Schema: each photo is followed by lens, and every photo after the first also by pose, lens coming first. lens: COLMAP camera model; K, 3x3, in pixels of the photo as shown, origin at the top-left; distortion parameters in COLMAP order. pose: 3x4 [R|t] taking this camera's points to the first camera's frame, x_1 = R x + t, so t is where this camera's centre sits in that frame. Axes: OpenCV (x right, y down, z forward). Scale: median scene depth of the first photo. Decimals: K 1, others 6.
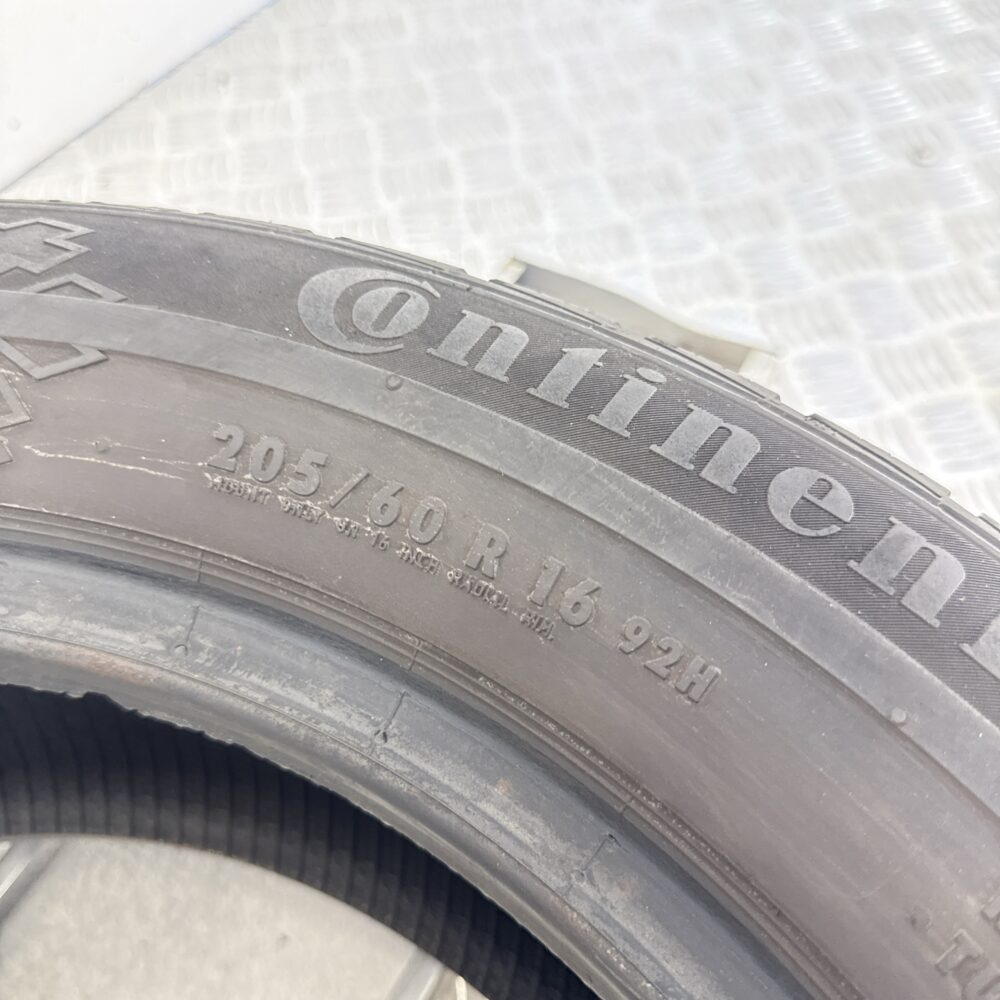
lens RADIAL K [[972.4, 0, 506.6], [0, 972.4, 498.7], [0, 0, 1]] dist [0.112287, -0.296820]
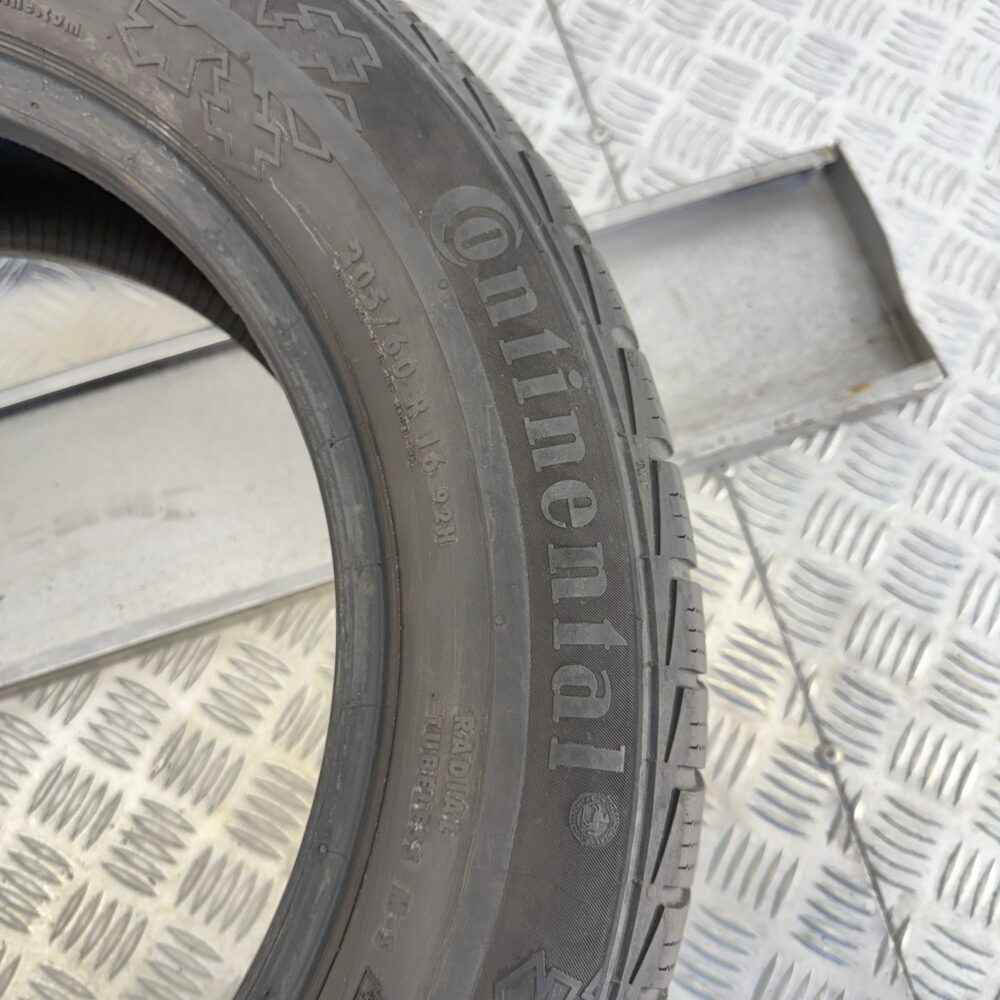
lens RADIAL K [[972.4, 0, 506.6], [0, 972.4, 498.7], [0, 0, 1]] dist [0.112287, -0.296820]
pose [[0.744009, 0.648570, -0.160649, 0.455300], [-0.548632, 0.730218, 0.407166, -0.578507], [0.381385, -0.214797, 0.899115, -0.499117]]
